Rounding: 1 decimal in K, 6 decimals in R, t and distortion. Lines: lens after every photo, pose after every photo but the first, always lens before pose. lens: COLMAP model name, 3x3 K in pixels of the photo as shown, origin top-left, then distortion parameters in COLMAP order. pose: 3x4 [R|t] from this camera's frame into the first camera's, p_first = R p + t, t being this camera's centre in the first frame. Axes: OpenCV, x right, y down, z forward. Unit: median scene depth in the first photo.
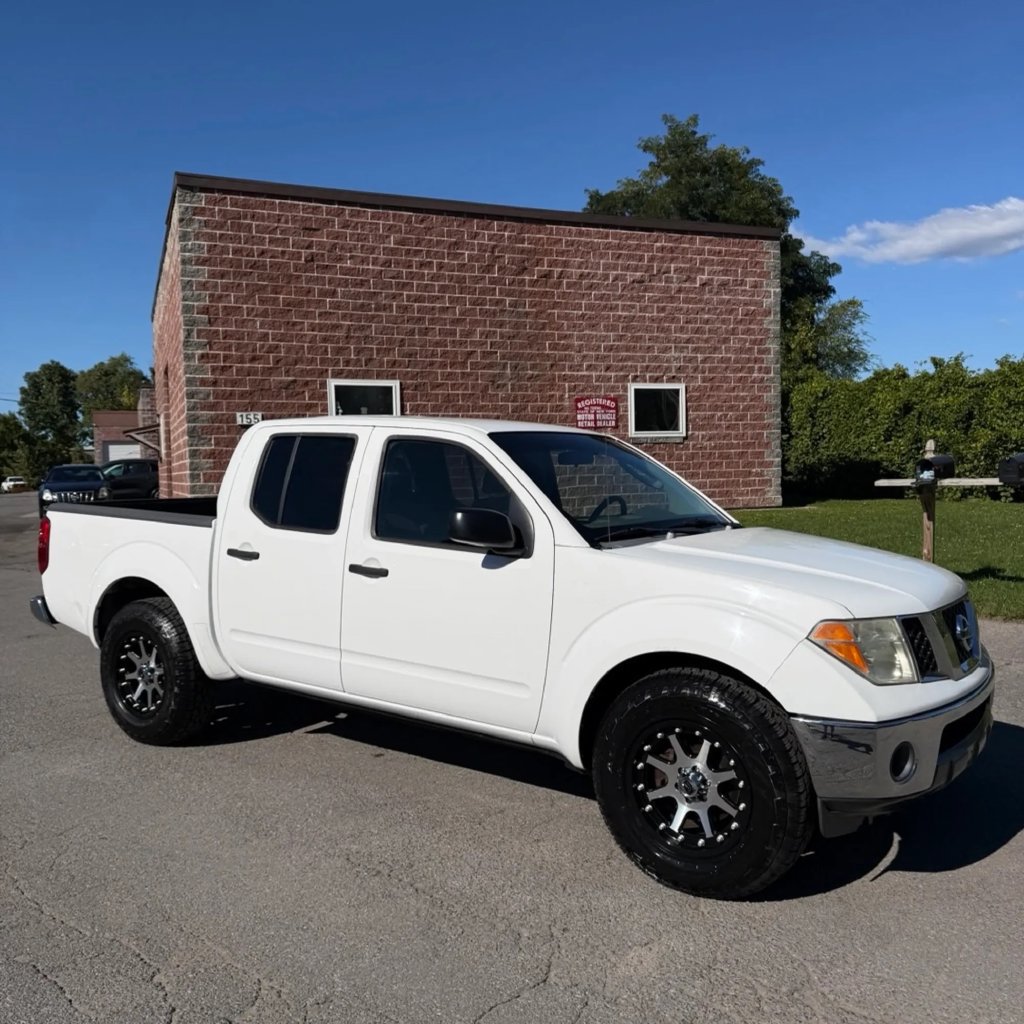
lens RADIAL K [[953.9, 0, 512.0], [0, 953.9, 512.0], [0, 0, 1]] dist [0.243015, -0.594609]
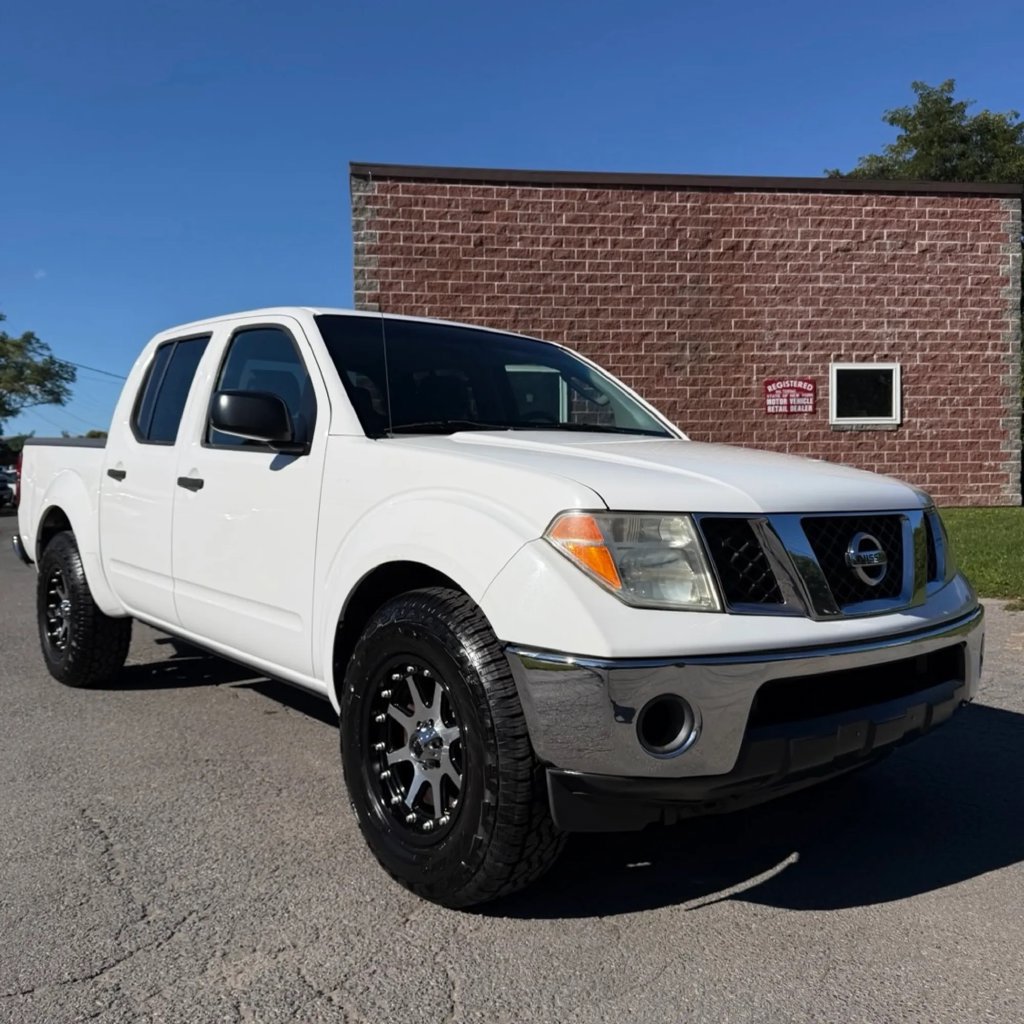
lens RADIAL K [[959.0, 0, 519.6], [0, 959.0, 520.2], [0, 0, 1]] dist [0.164536, -0.336755]
pose [[0.965670, 0.020076, -0.258996, 0.087281], [-0.021720, 0.999758, -0.003489, 0.022128], [0.258863, 0.008994, 0.965872, 0.061423]]
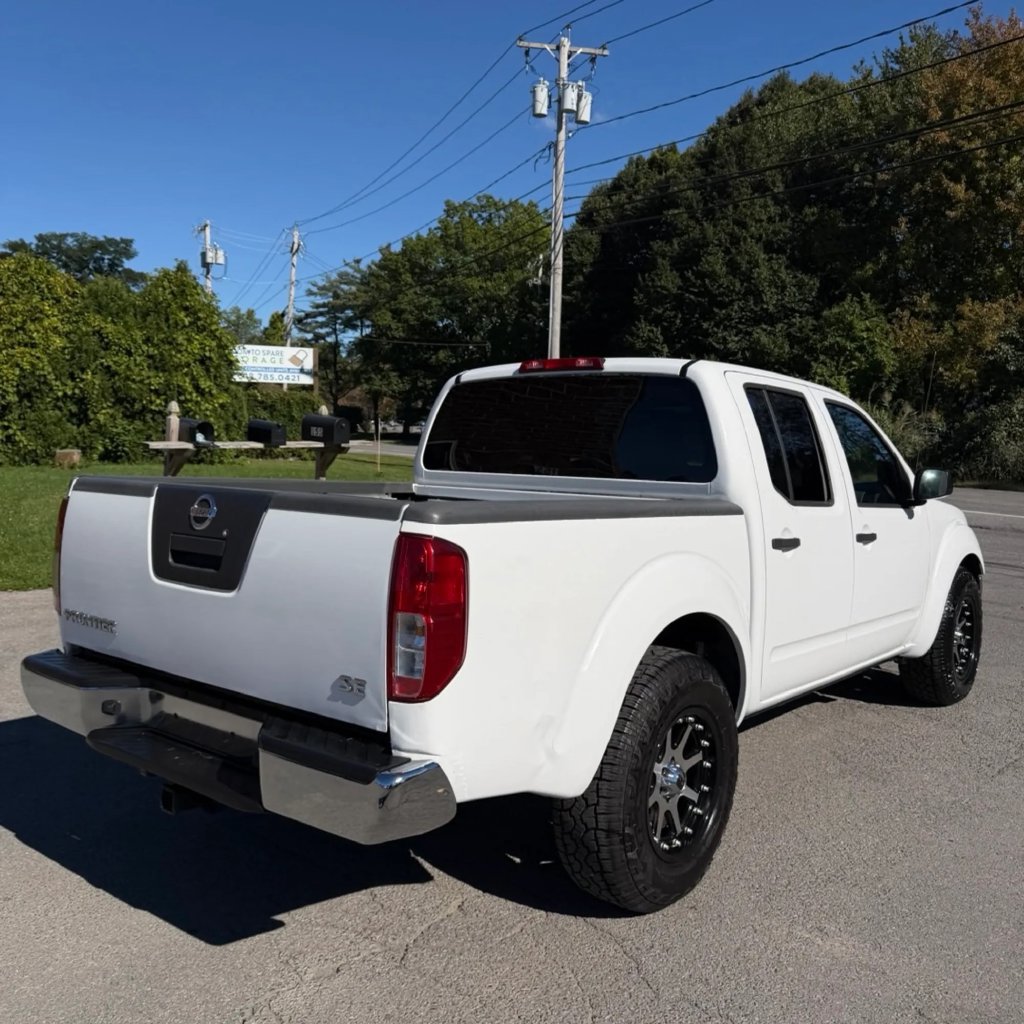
lens RADIAL K [[959.0, 0, 519.6], [0, 959.0, 520.2], [0, 0, 1]] dist [0.164536, -0.336755]
pose [[0.055664, -0.076887, 0.995485, -0.283172], [0.028039, 0.996758, 0.075417, -0.010123], [-0.998056, 0.023714, 0.057639, 0.317562]]
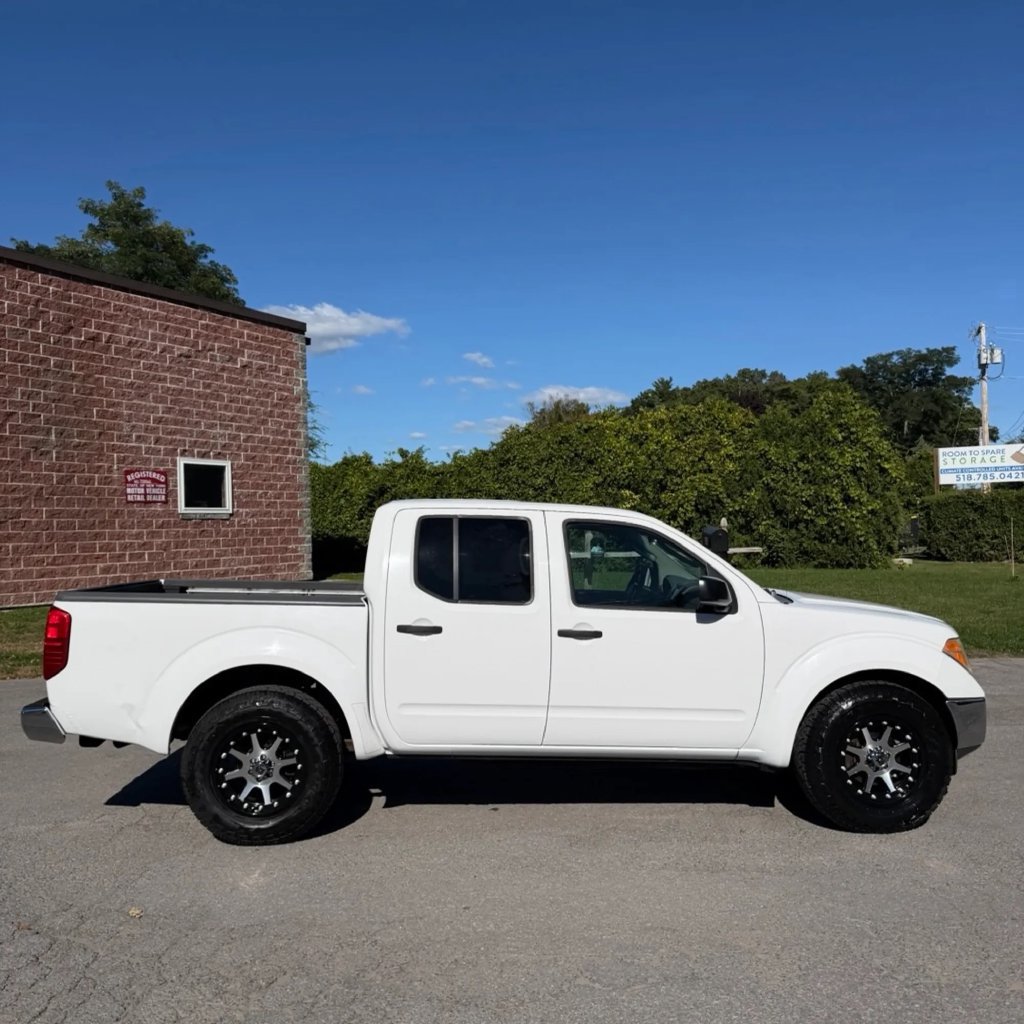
lens RADIAL K [[959.0, 0, 519.6], [0, 959.0, 520.2], [0, 0, 1]] dist [0.164536, -0.336755]
pose [[0.787017, 0.008522, 0.616872, -0.228914], [0.034557, 0.997726, -0.057872, -0.002942], [-0.615963, 0.066864, 0.784933, 0.028300]]
